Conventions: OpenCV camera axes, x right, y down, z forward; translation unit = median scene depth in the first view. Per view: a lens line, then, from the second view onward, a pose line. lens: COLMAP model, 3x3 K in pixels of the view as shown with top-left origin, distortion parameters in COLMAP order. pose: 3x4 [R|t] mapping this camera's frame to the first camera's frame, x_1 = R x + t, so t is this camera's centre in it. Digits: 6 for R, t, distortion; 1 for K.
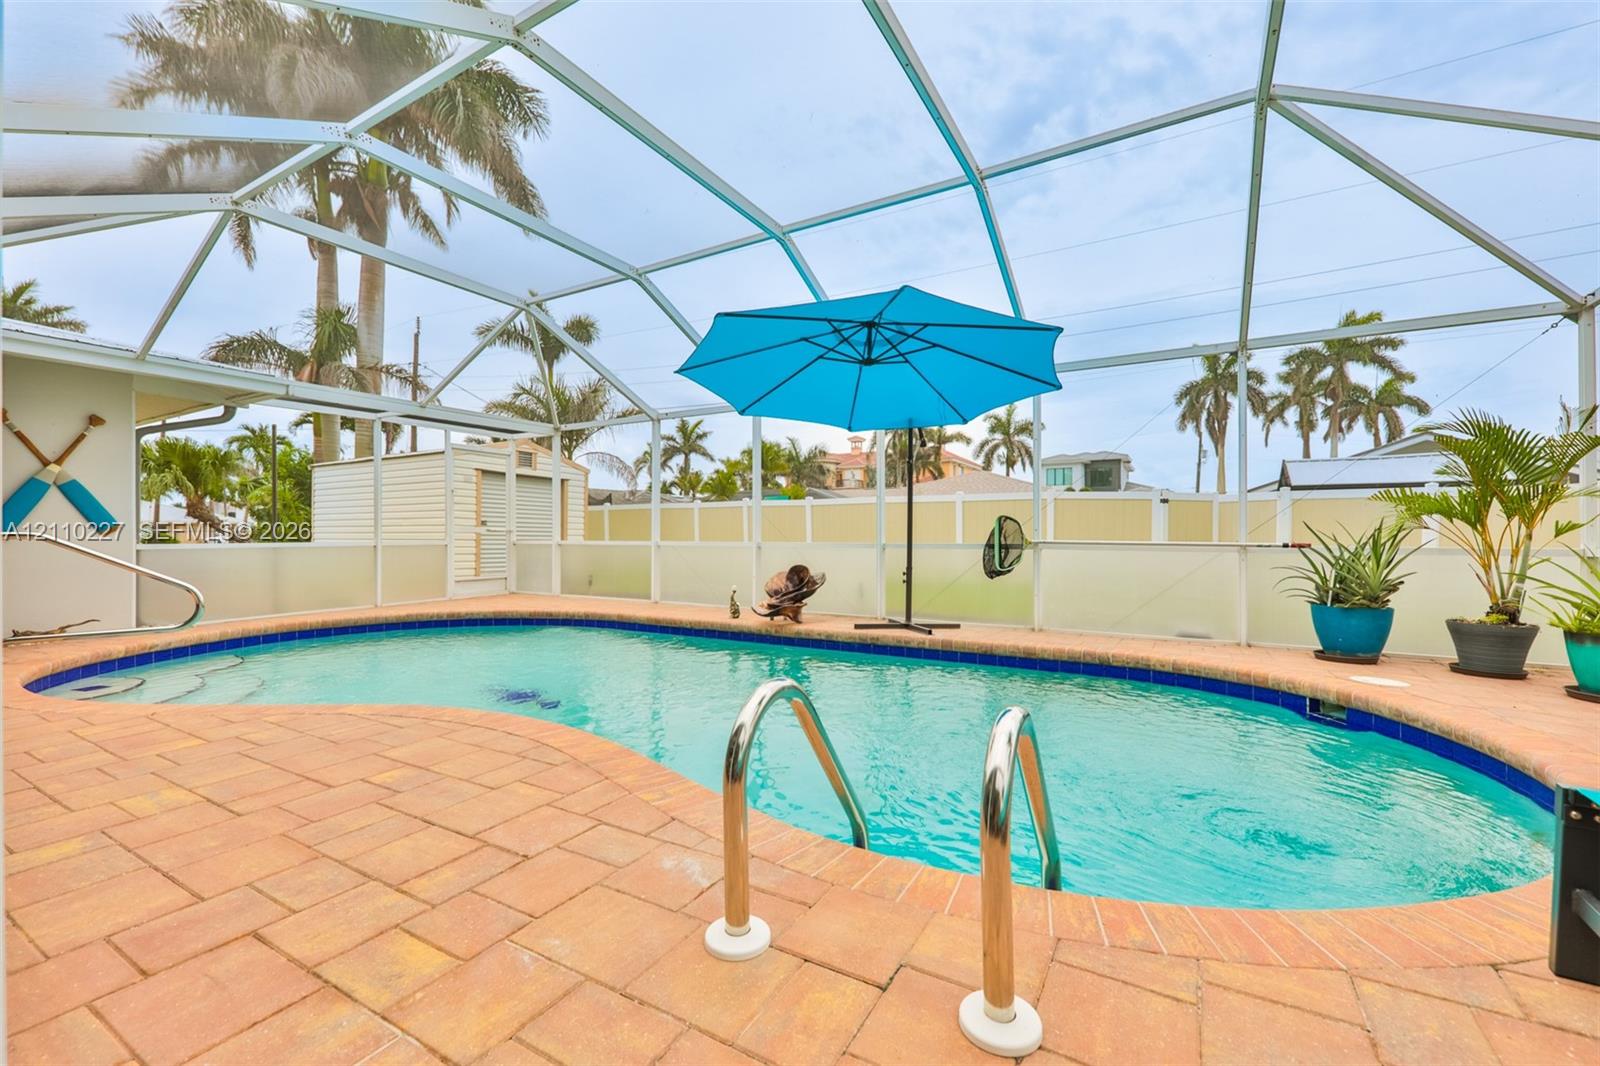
lens RADIAL K [[662.7, 0, 800.0], [0, 662.7, 533.0], [0, 0, 1]] dist [0.018677, -0.009528]
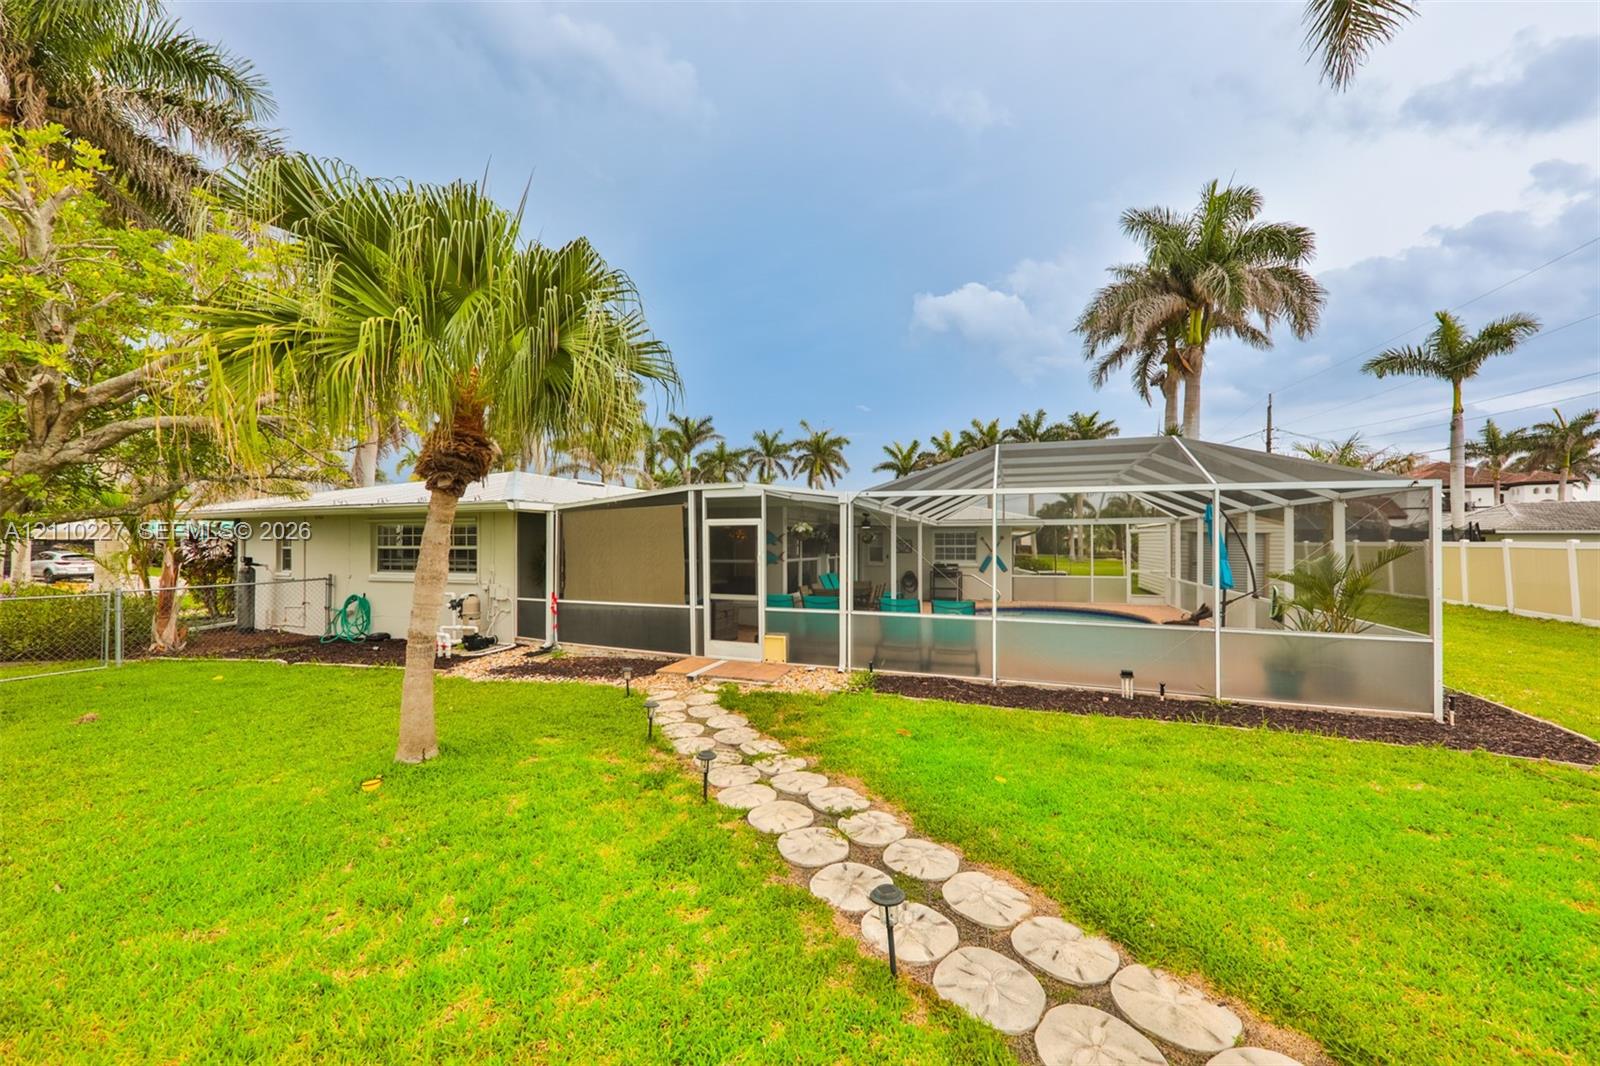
lens RADIAL K [[584.0, 0, 797.2], [0, 584.0, 538.5], [0, 0, 1]] dist [0.015037, -0.007478]
pose [[0.180247, -0.006632, -0.983599, 1.578595], [0.003009, 0.999976, -0.006191, -0.143725], [0.983617, -0.001844, 0.180262, -0.511988]]
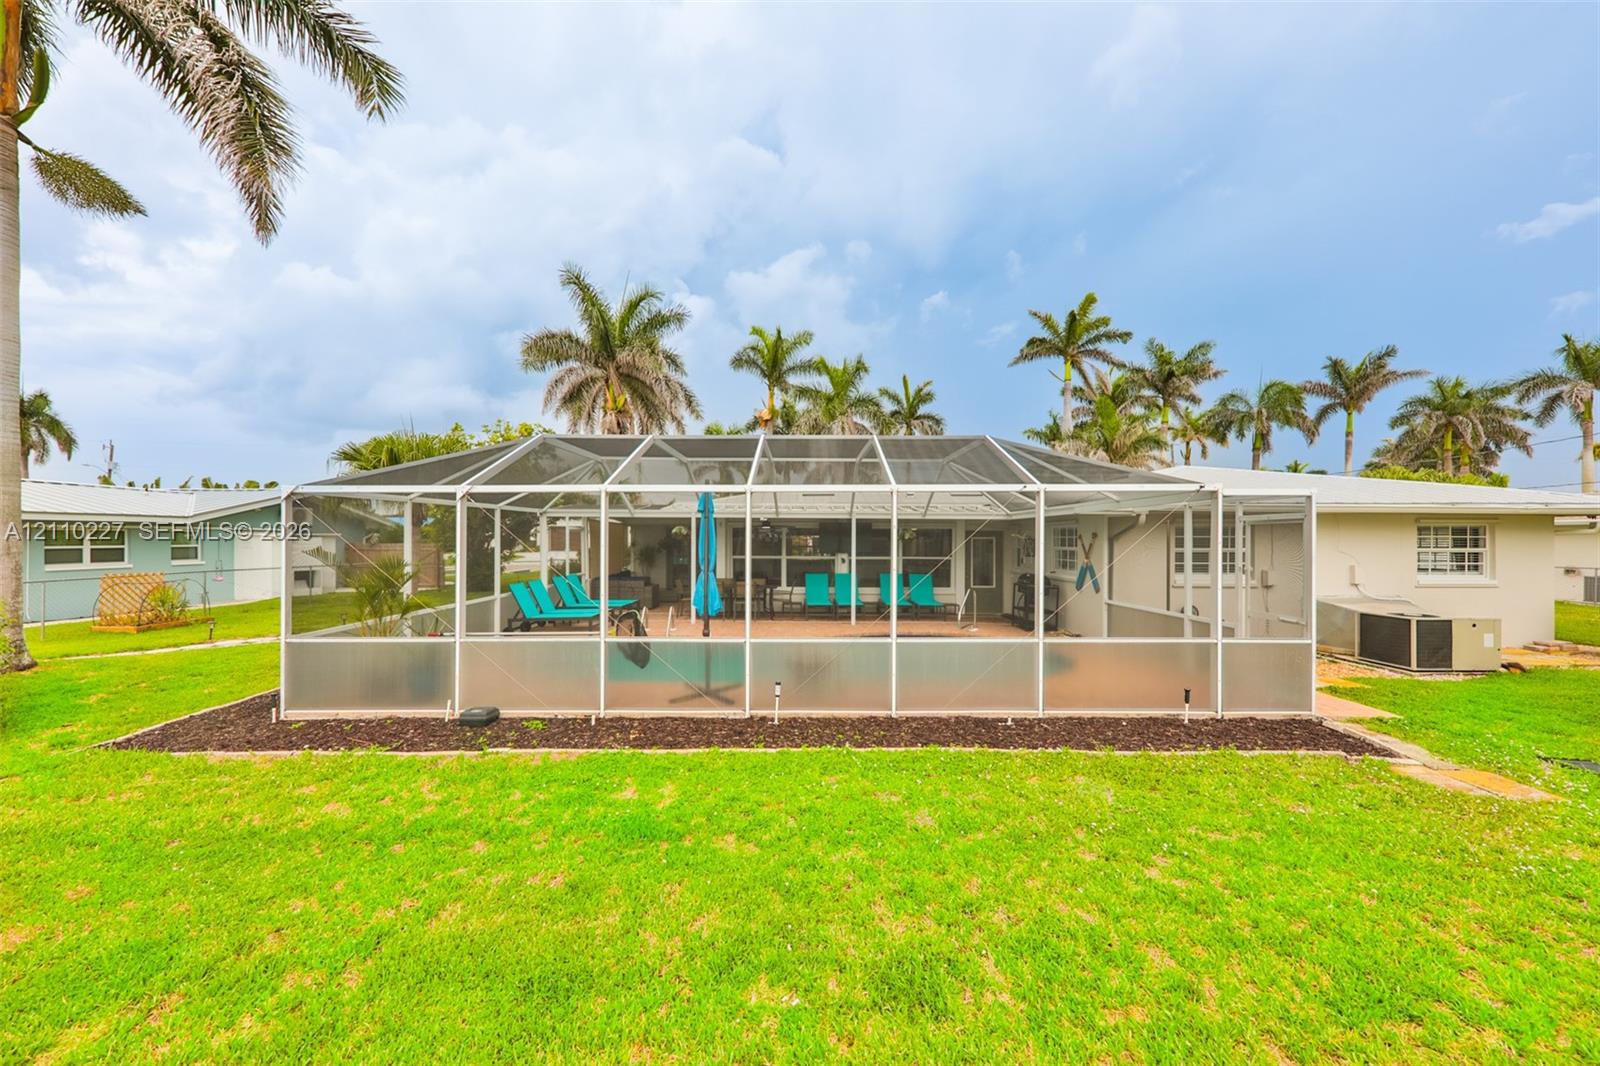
lens RADIAL K [[584.0, 0, 797.2], [0, 584.0, 538.5], [0, 0, 1]] dist [0.015037, -0.007478]
pose [[-0.867125, -0.000057, -0.498090, 0.591756], [0.000597, 0.999999, -0.001154, -0.158027], [0.498090, -0.001298, -0.867125, 1.996909]]
